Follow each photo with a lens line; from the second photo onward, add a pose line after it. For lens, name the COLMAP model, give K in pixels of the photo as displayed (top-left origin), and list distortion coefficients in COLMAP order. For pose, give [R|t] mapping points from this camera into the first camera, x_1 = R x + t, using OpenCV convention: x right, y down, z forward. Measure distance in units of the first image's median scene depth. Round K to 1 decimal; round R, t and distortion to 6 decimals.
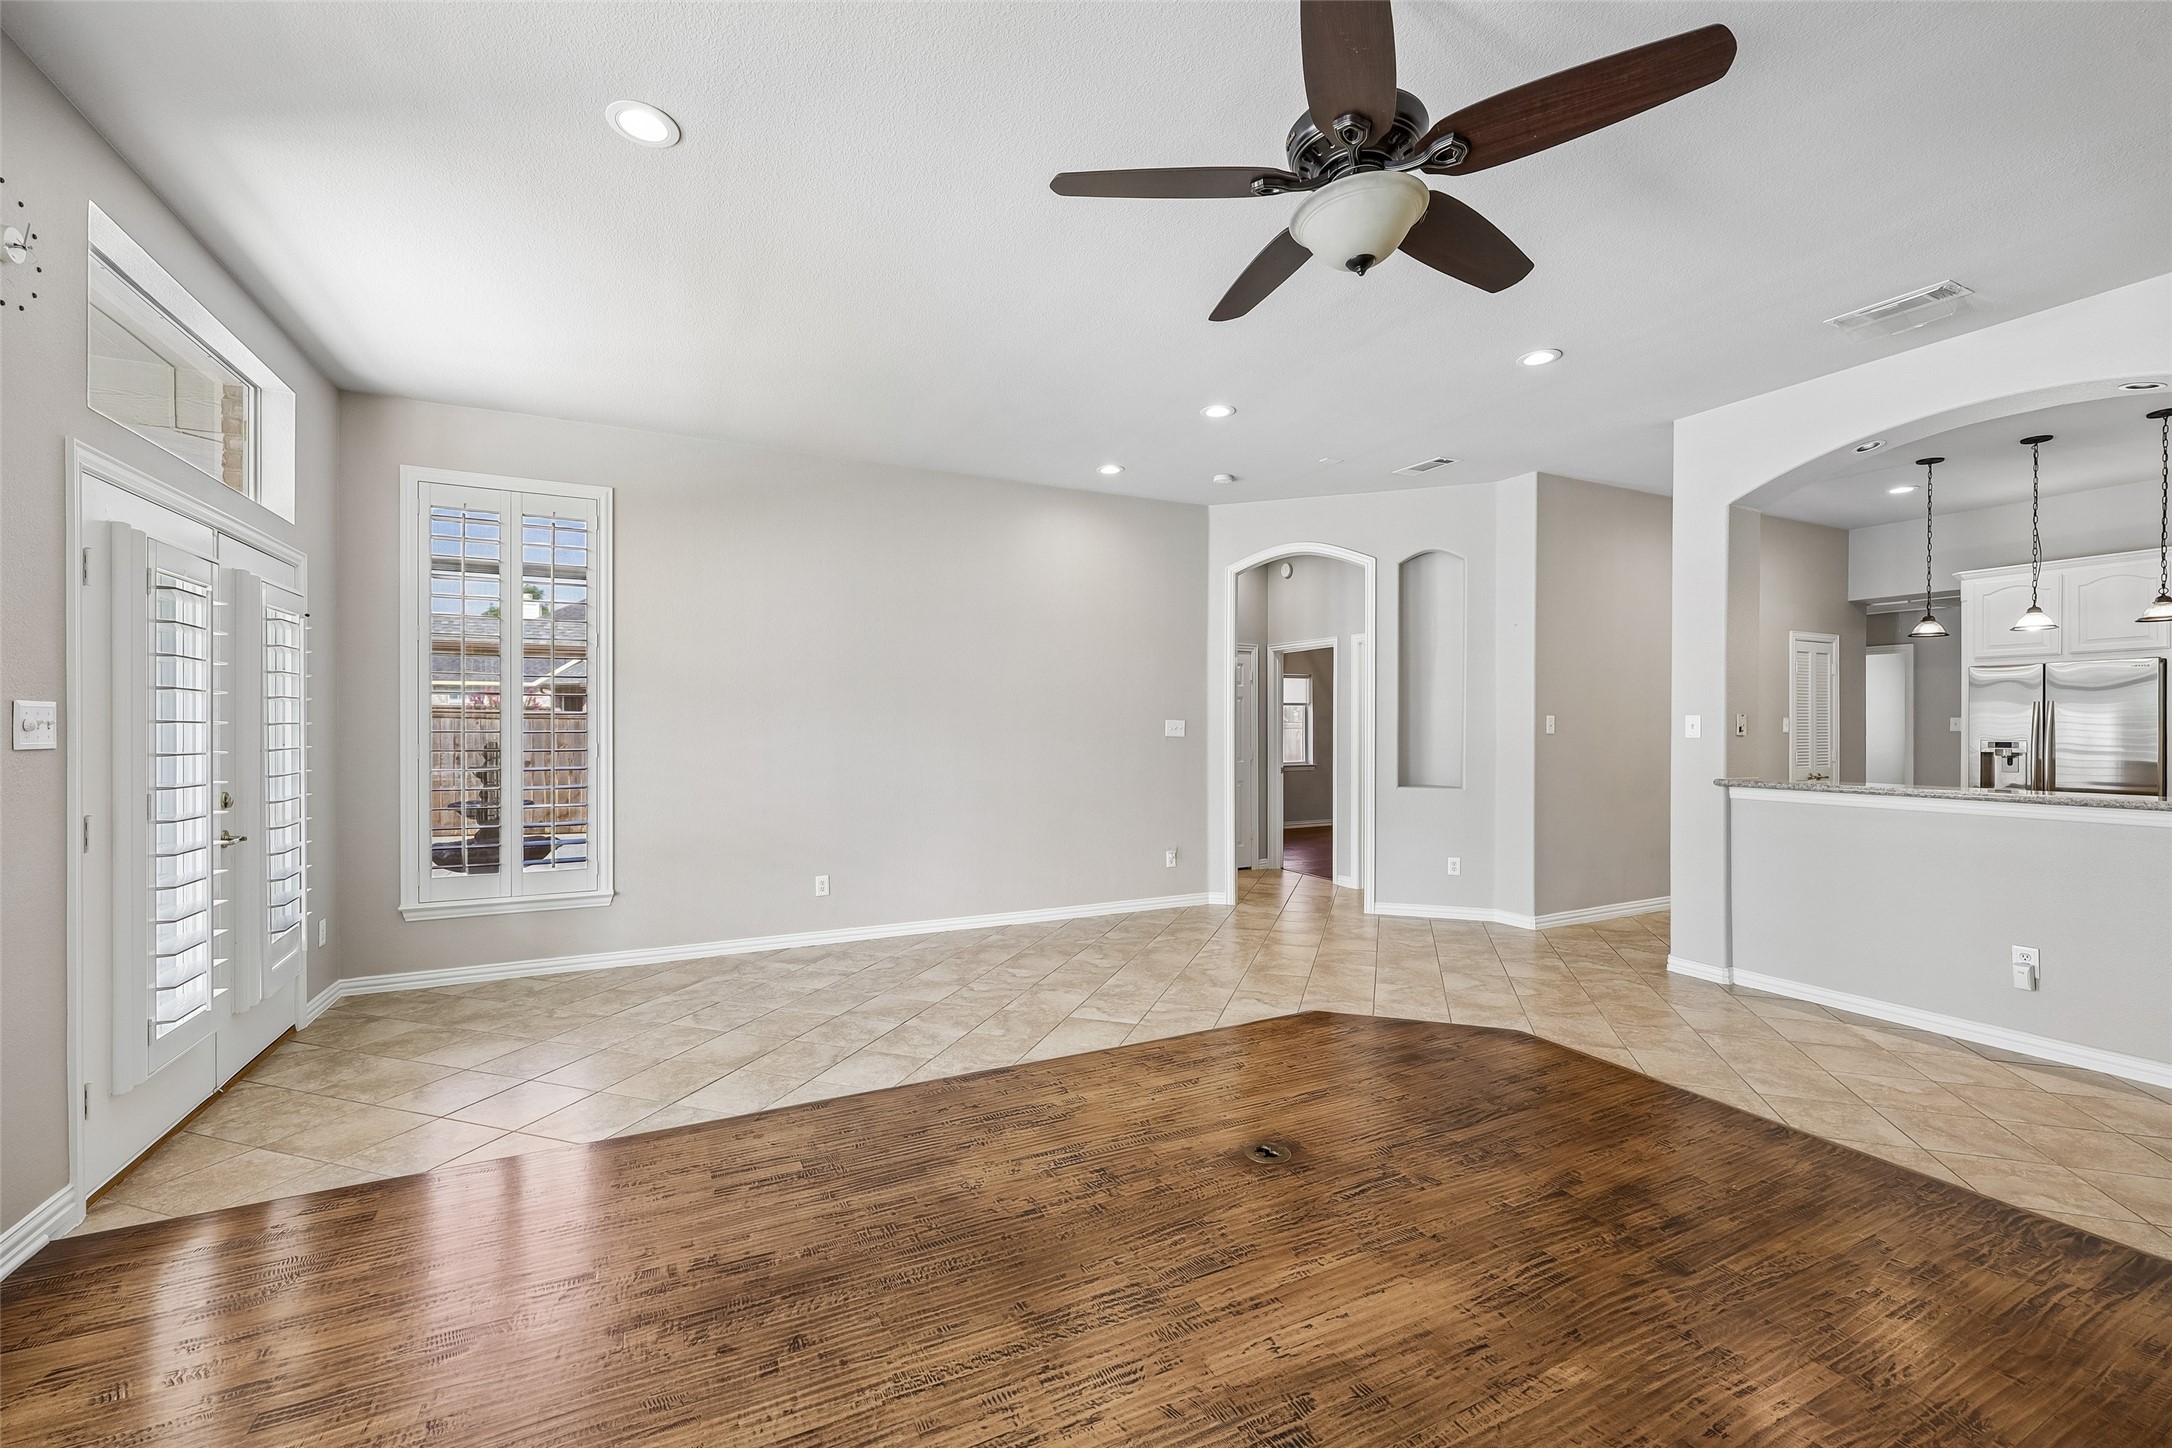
lens RADIAL K [[878.7, 0, 1089.4], [0, 878.7, 721.9], [0, 0, 1]] dist [0.001673, -0.000154]
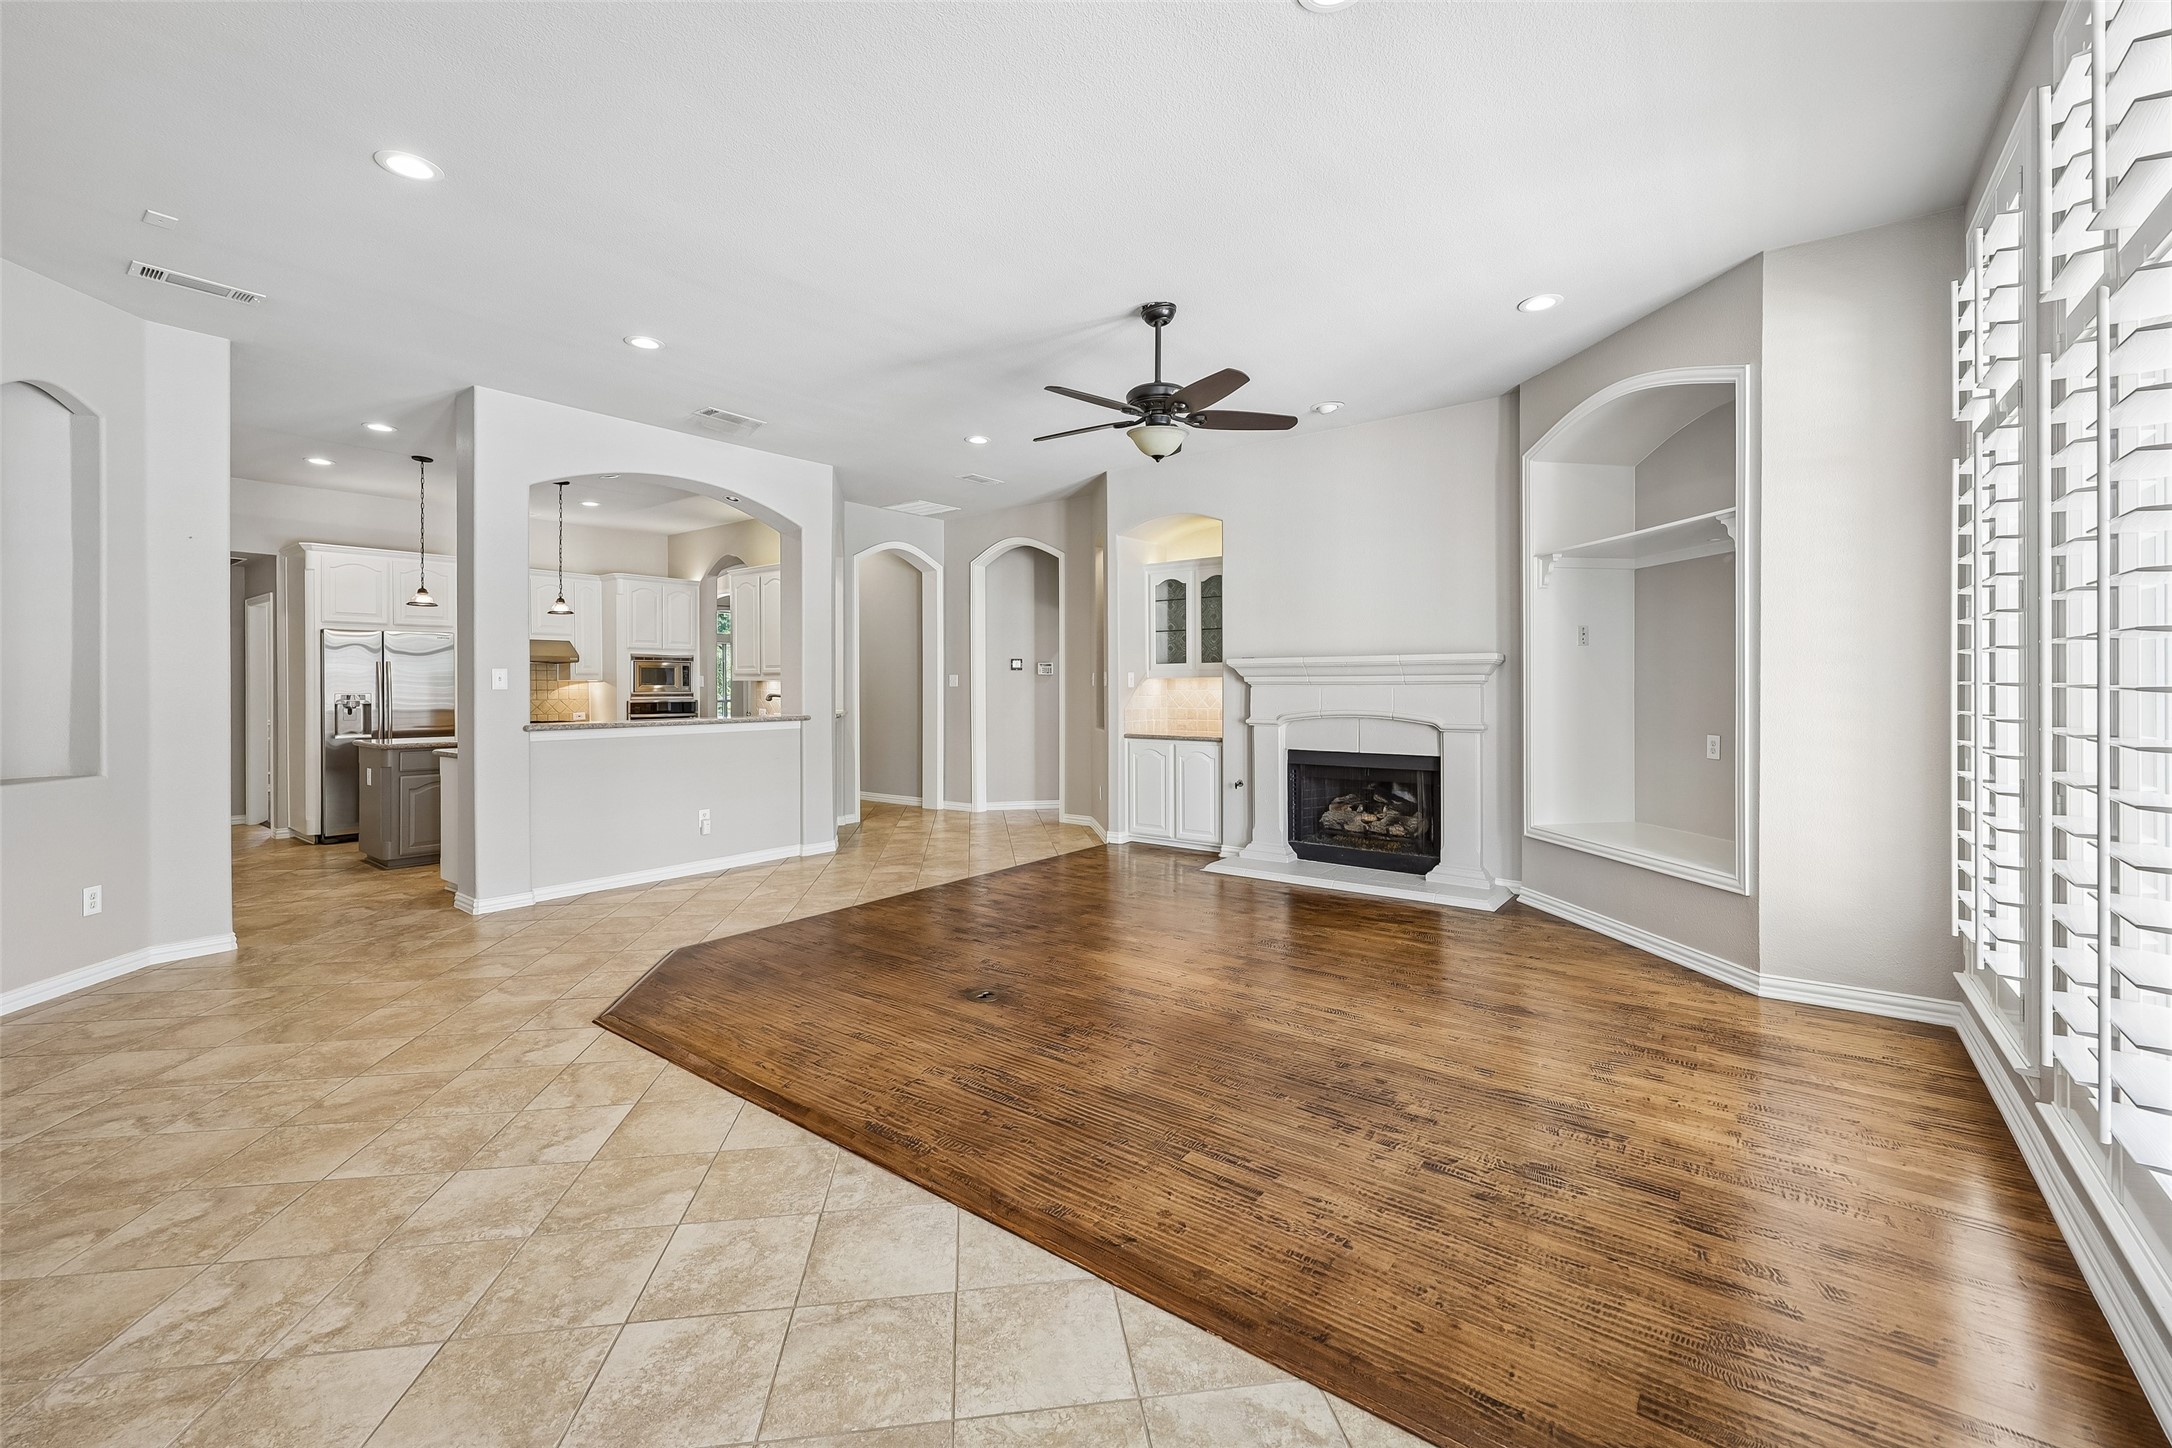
lens RADIAL K [[890.4, 0, 1088.1], [0, 890.4, 686.9], [0, 0, 1]] dist [0.000274, 0.000059]
pose [[-0.439747, -0.000888, 0.898121, -0.985234], [-0.000079, 1.000000, 0.000949, 0.020771], [-0.898122, 0.000346, -0.439747, 1.333457]]
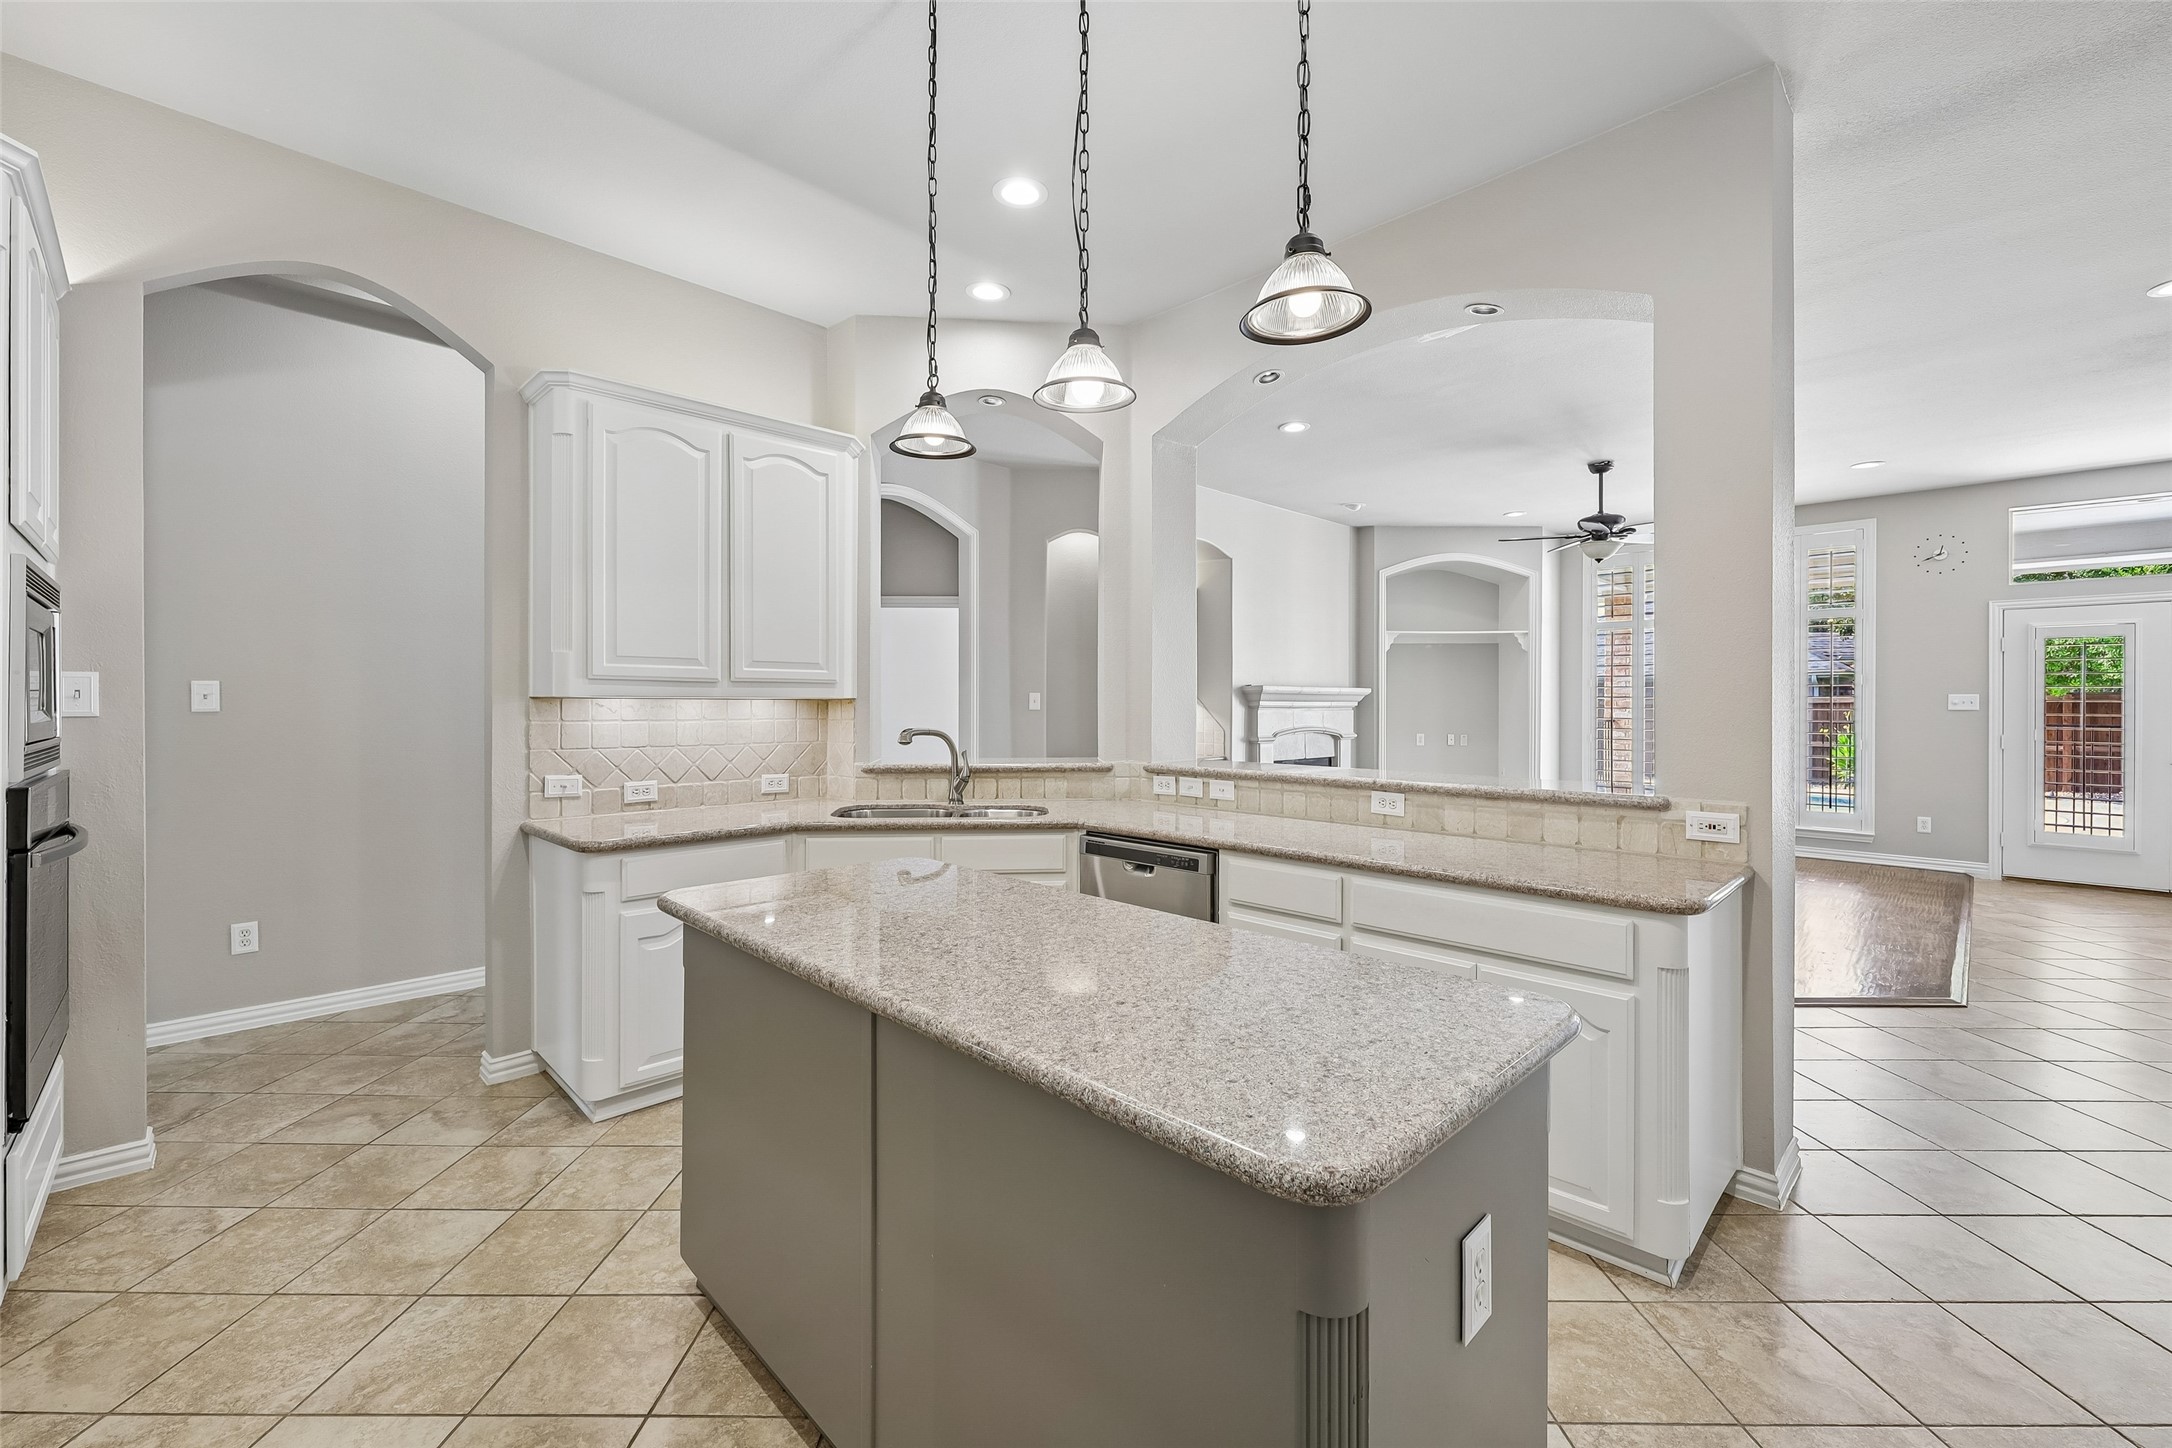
lens RADIAL K [[889.4, 0, 1086.2], [0, 889.4, 703.9], [0, 0, 1]] dist [-0.000466, 0.000103]
pose [[-0.948511, -0.001279, -0.316743, 1.999865], [-0.000264, 0.999995, -0.003249, 0.015263], [0.316746, -0.002998, -0.948506, 2.241061]]
